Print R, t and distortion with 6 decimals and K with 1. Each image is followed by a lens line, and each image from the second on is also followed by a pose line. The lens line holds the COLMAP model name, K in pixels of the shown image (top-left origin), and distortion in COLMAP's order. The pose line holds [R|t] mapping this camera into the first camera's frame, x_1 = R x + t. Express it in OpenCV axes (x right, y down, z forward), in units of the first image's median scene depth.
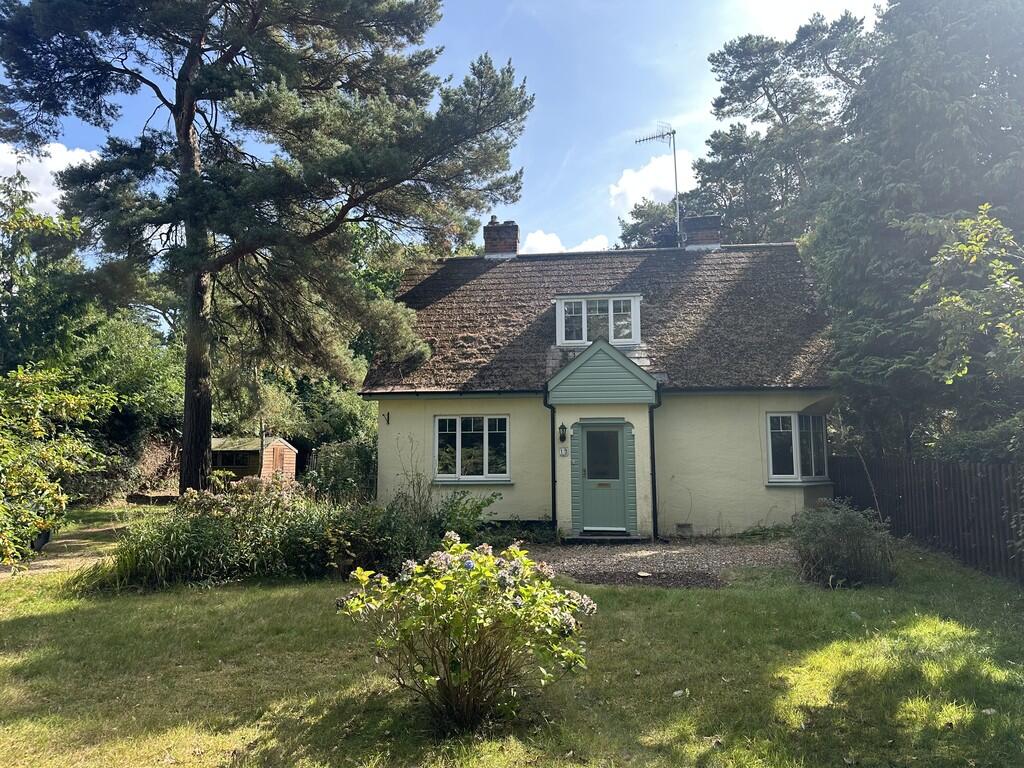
lens RADIAL K [[648.1, 0, 512.0], [0, 648.1, 384.0], [0, 0, 1]] dist [0.003430, -0.068190]
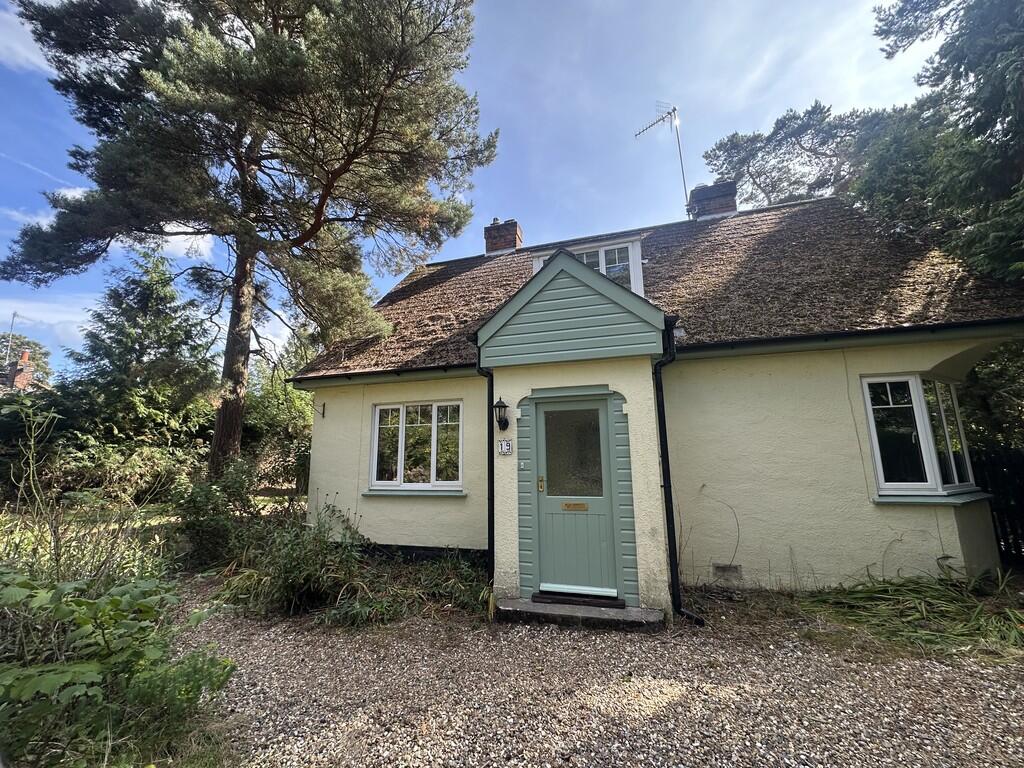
lens RADIAL K [[408.5, 0, 512.0], [0, 408.5, 384.0], [0, 0, 1]] dist [-0.026012, 0.000097]
pose [[0.985591, -0.038993, -0.164589, 0.136871], [0.027635, 0.997112, -0.070742, 0.068315], [0.166872, 0.065174, 0.983822, 0.585224]]
